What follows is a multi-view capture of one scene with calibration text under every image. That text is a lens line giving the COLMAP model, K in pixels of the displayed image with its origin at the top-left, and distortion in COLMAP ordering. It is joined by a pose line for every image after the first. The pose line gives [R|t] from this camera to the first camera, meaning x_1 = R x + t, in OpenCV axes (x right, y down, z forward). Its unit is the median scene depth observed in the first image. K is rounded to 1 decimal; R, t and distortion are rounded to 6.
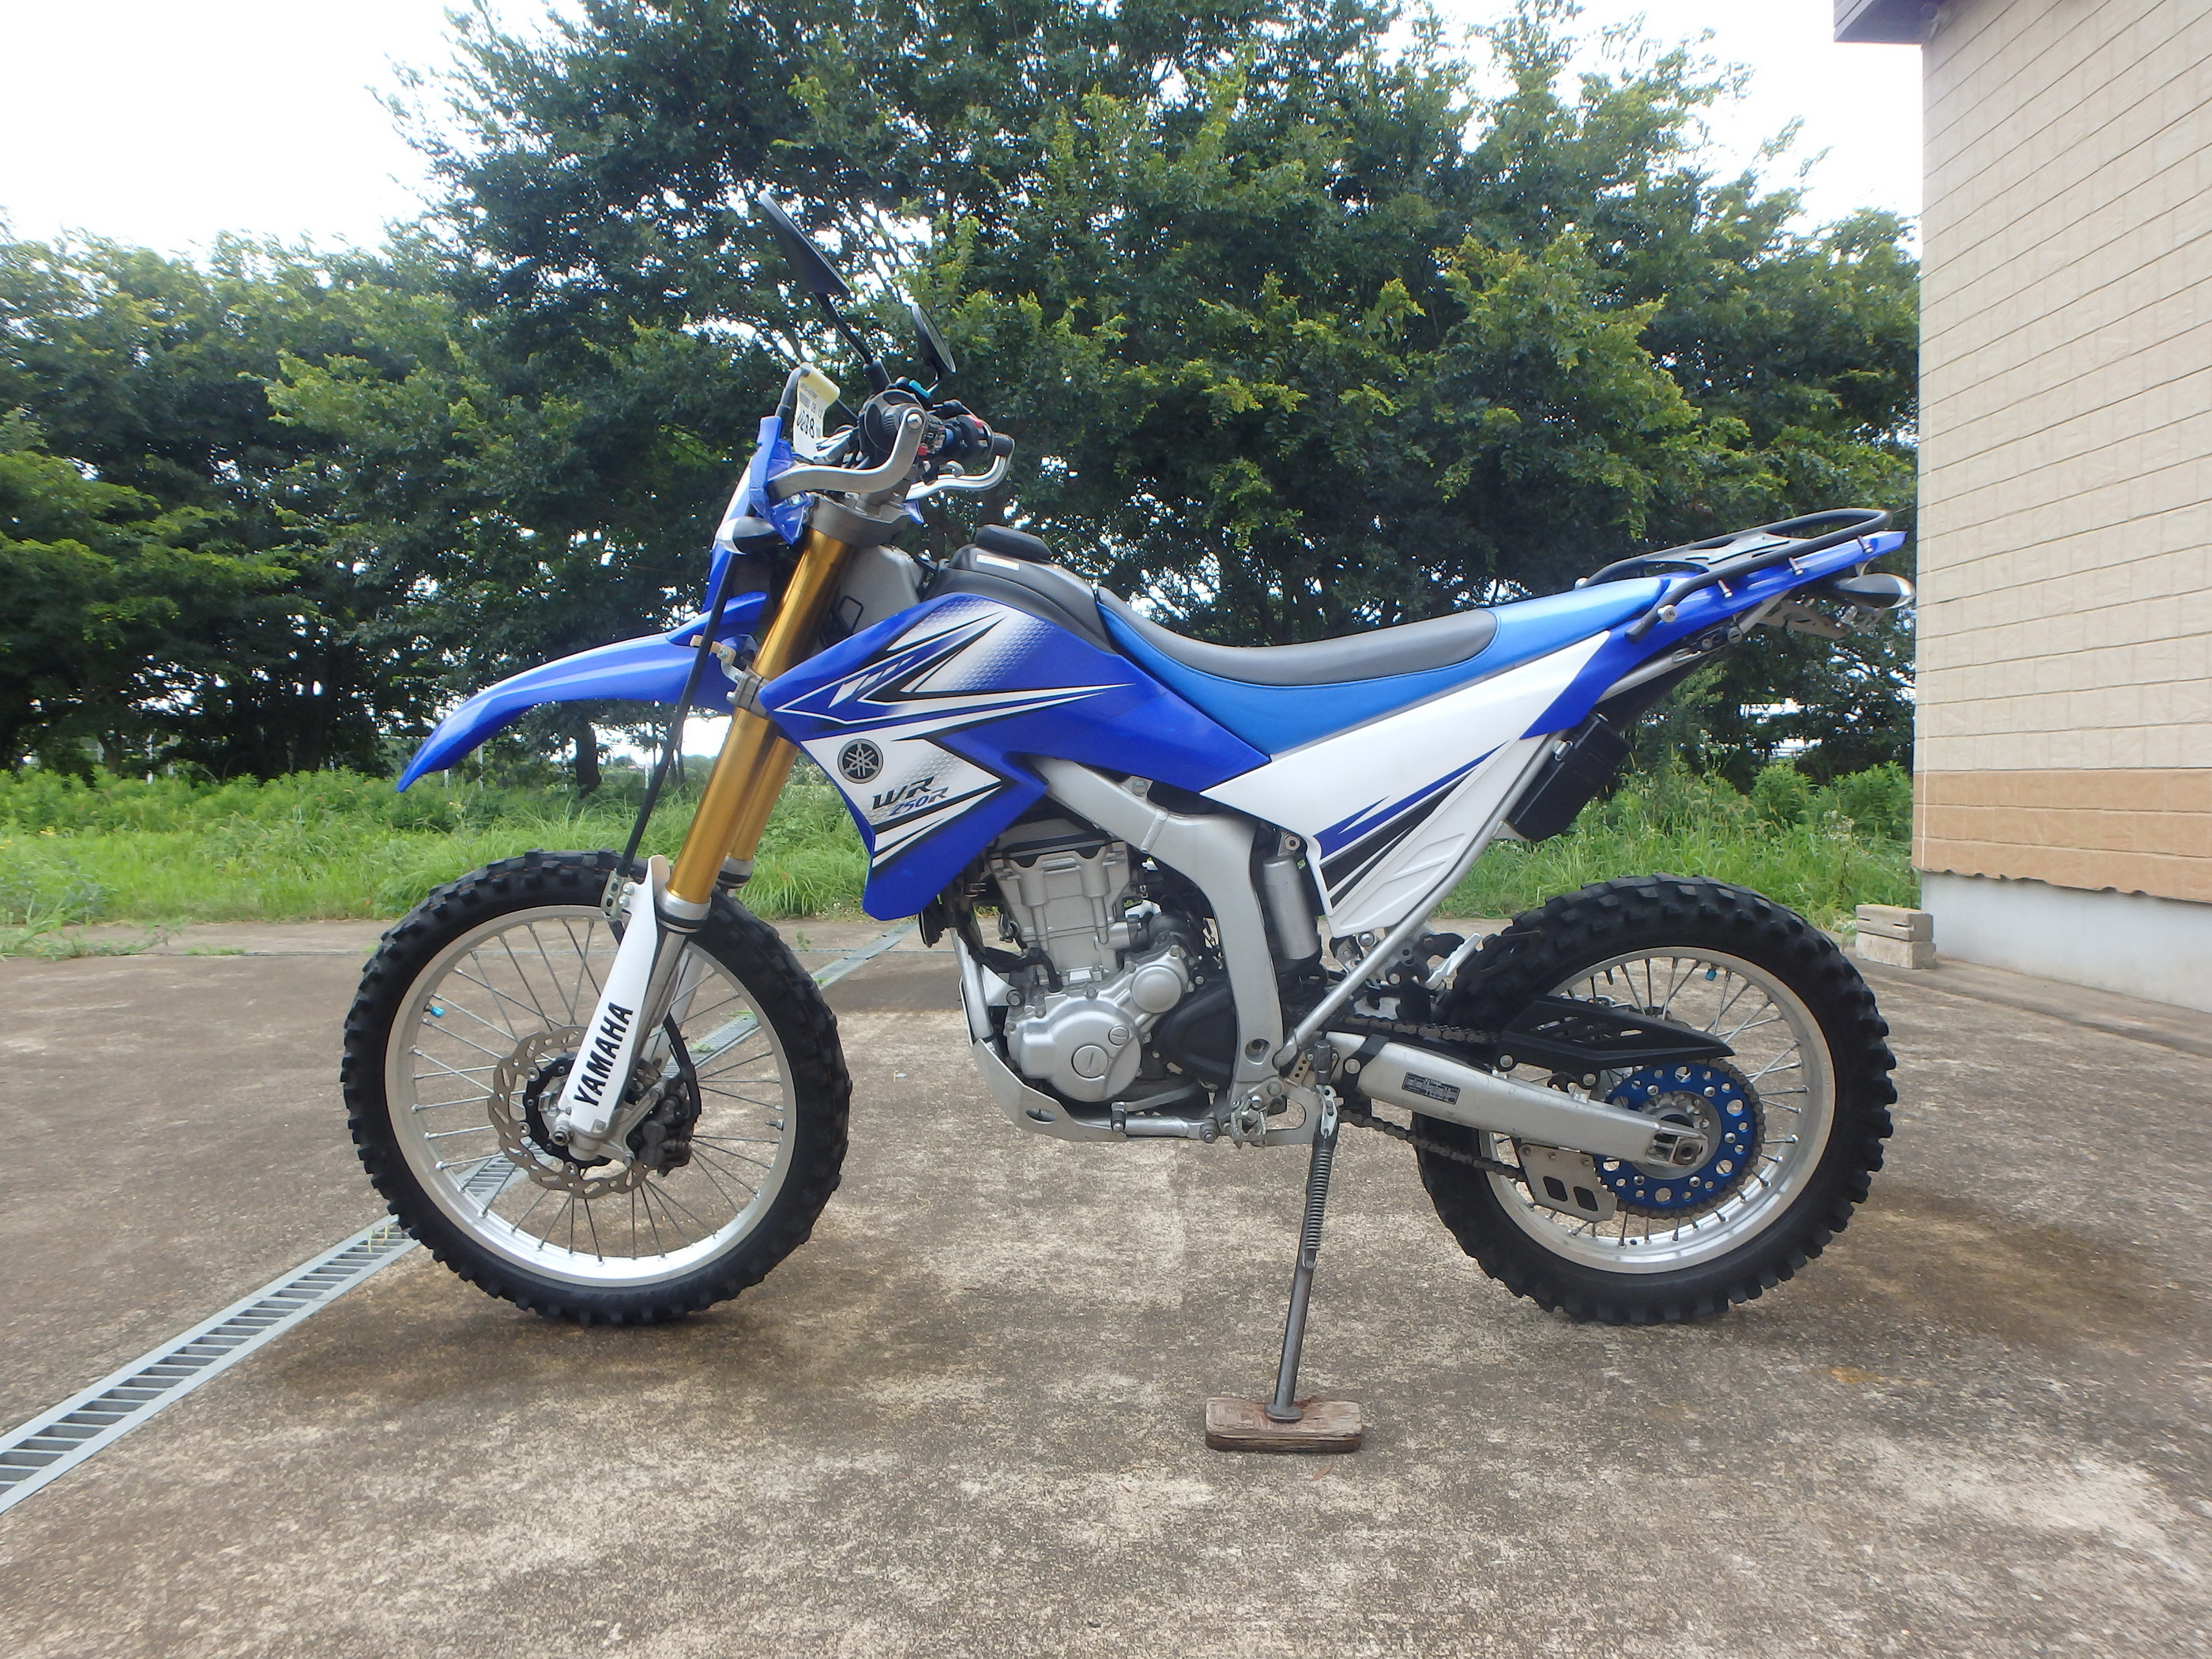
lens RADIAL K [[1371.6, 0, 1123.2], [0, 1371.6, 822.1], [0, 0, 1]] dist [-0.038577, 0.007754]
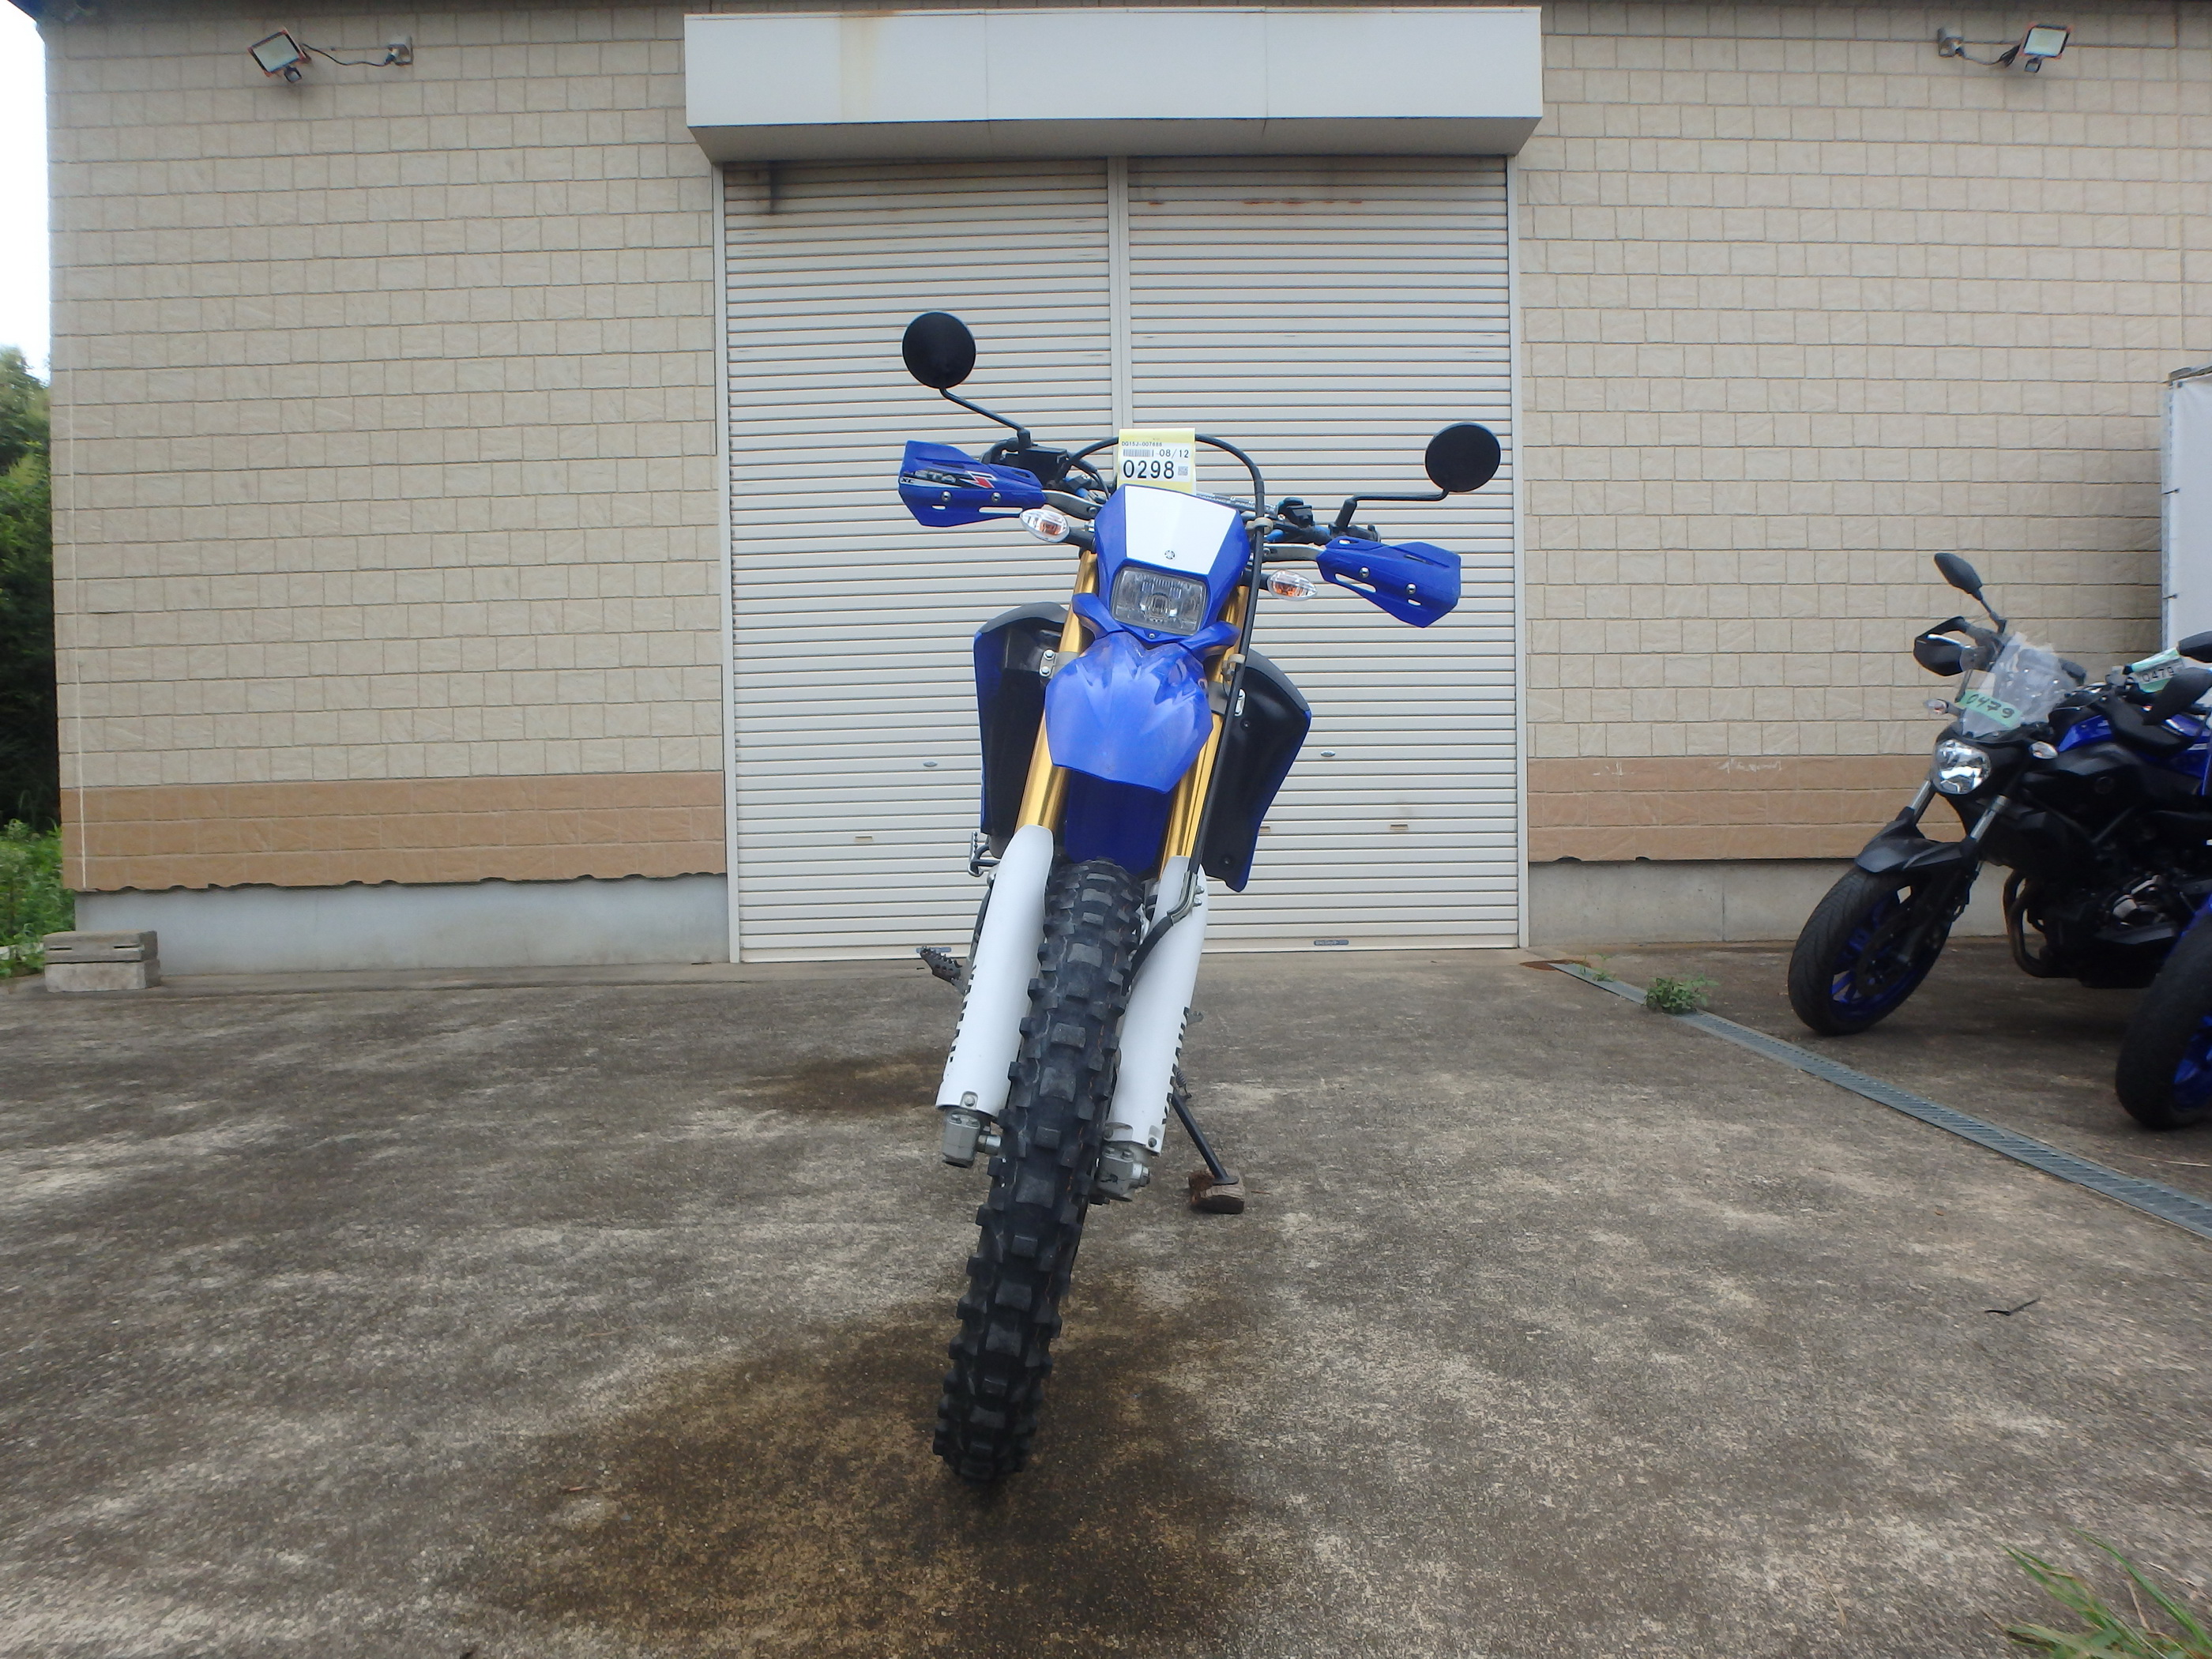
lens RADIAL K [[1371.6, 0, 1132.3], [0, 1371.6, 827.9], [0, 0, 1]] dist [-0.038577, 0.007754]
pose [[-0.028991, -0.037632, 0.998871, -1.226439], [0.044487, 0.998252, 0.038900, -0.037374], [-0.998589, 0.045564, -0.027267, 0.952978]]
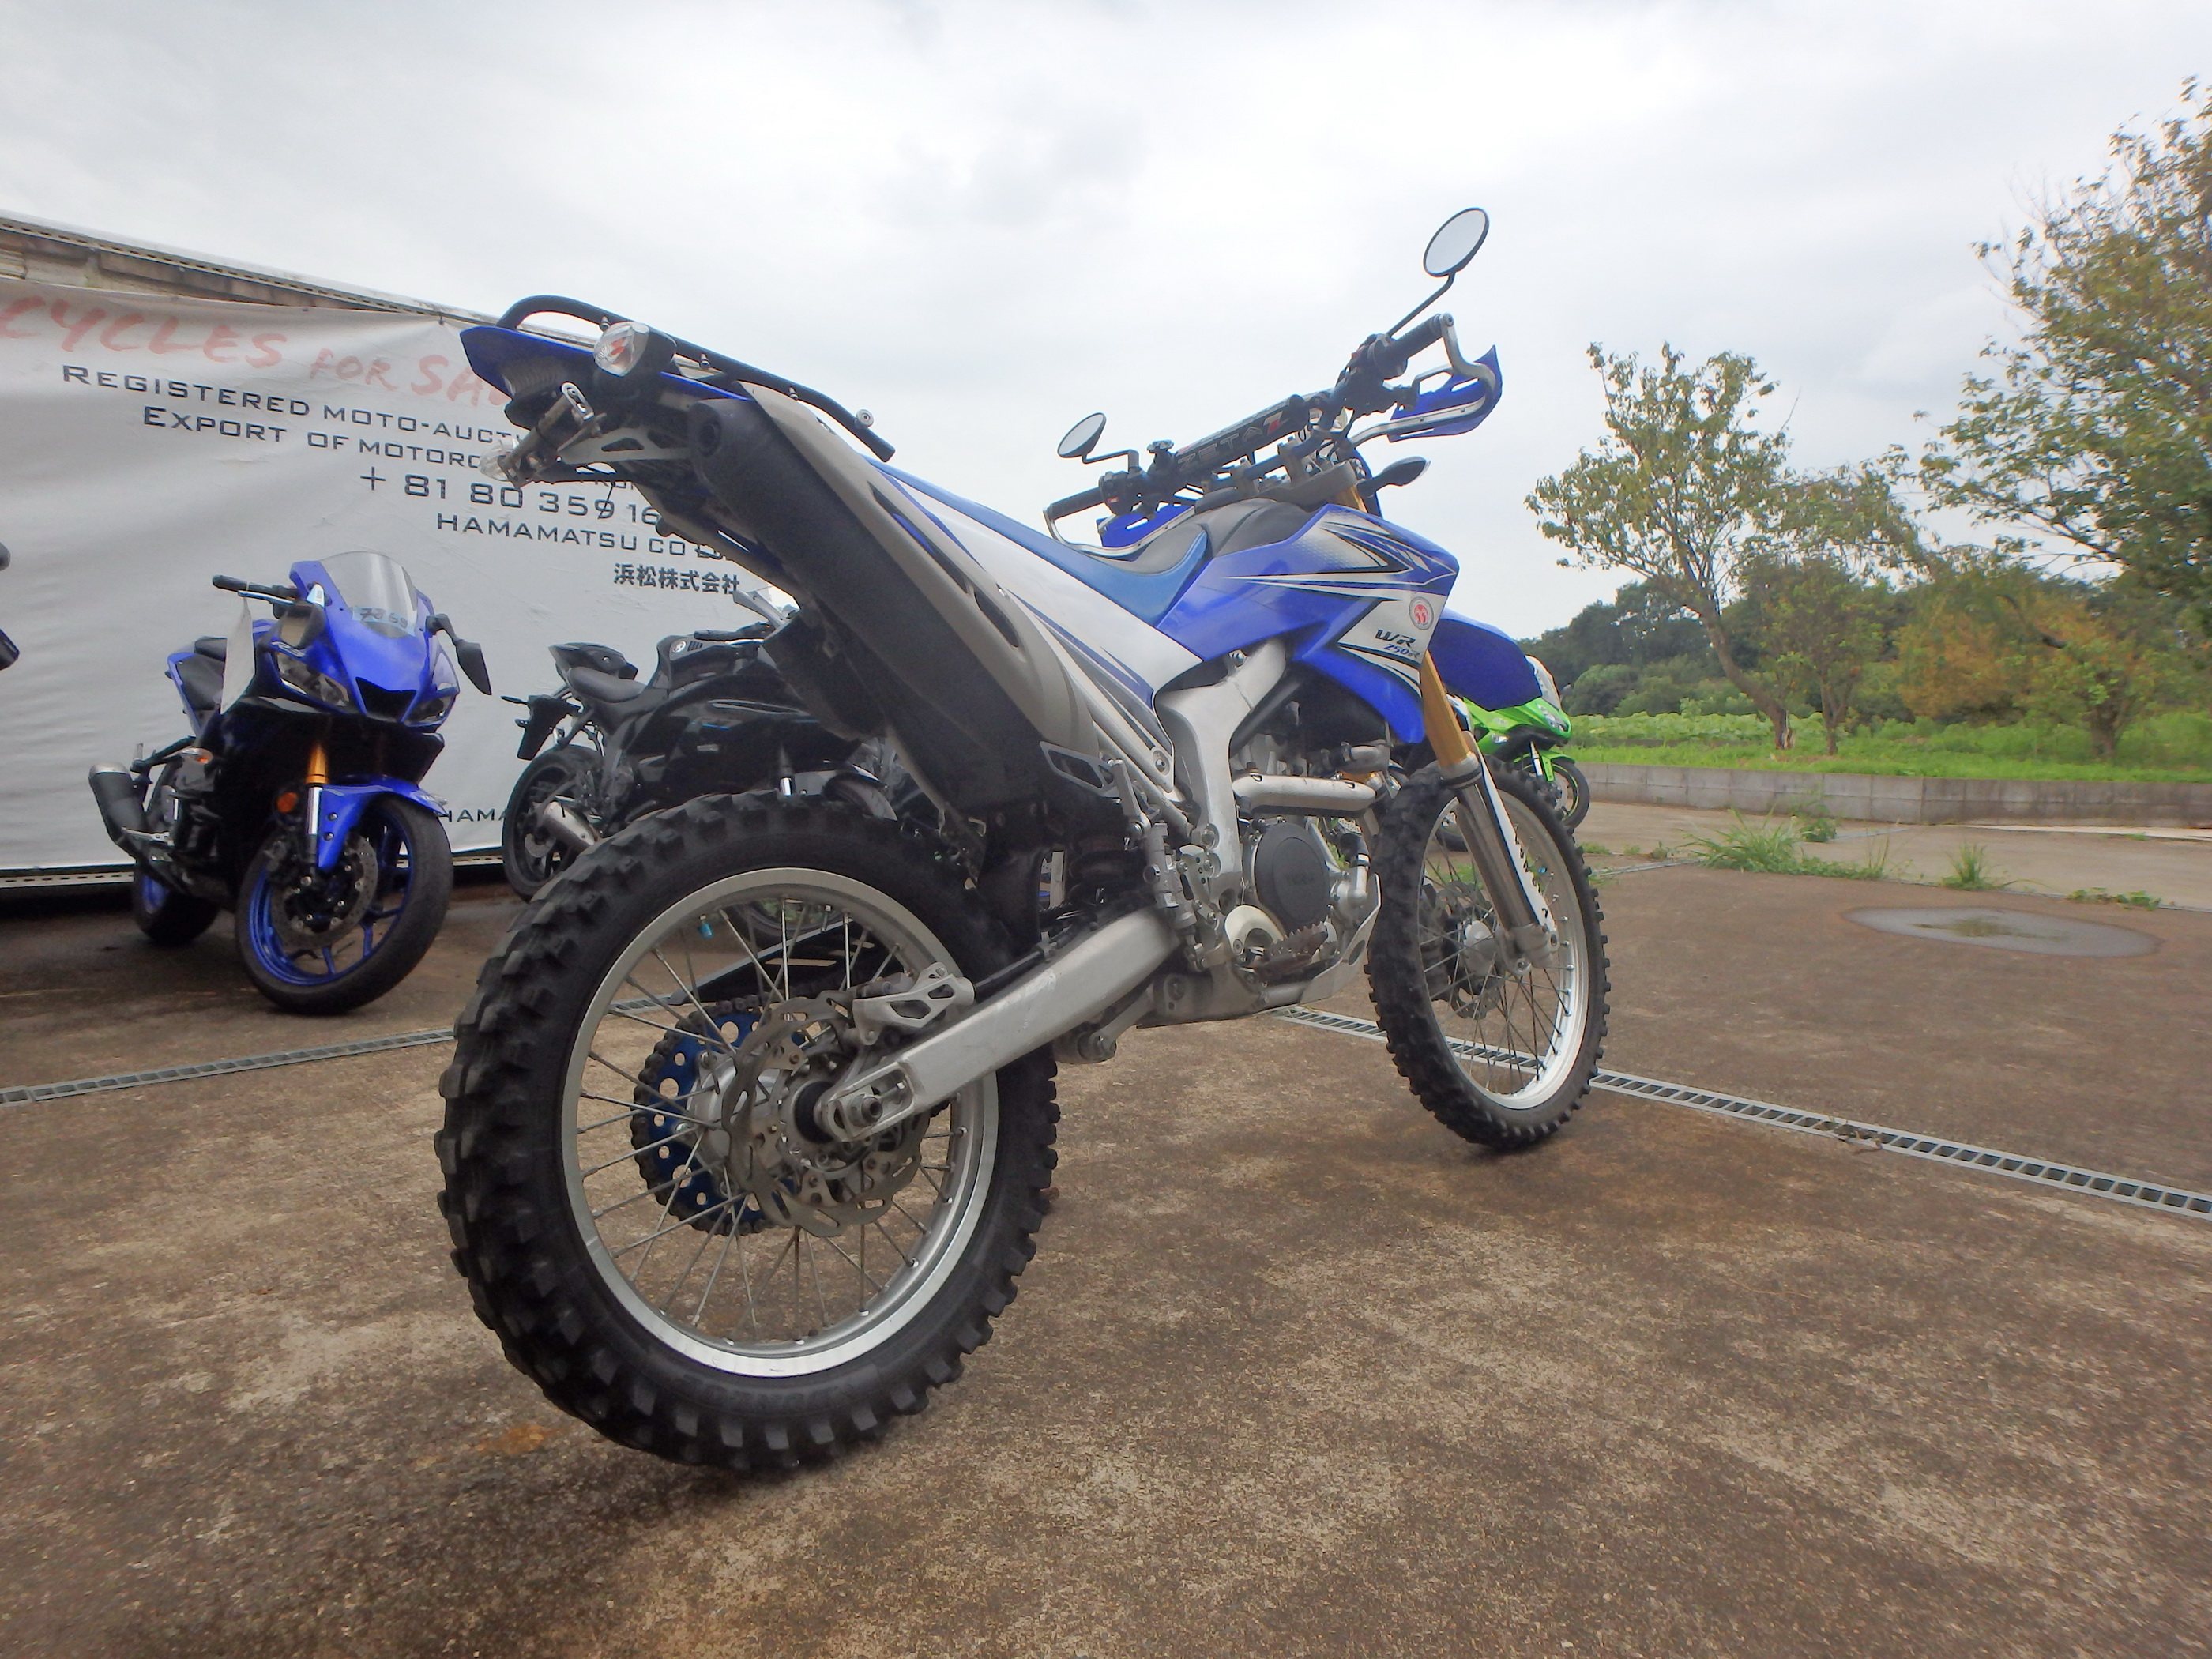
lens RADIAL K [[1371.6, 0, 1090.3], [0, 1371.6, 843.7], [0, 0, 1]] dist [-0.038577, 0.007754]
pose [[-0.715264, 0.052787, -0.696858, 0.779716], [-0.033250, 0.993443, 0.109382, -0.025129], [0.698063, 0.101408, -0.708819, 1.632932]]
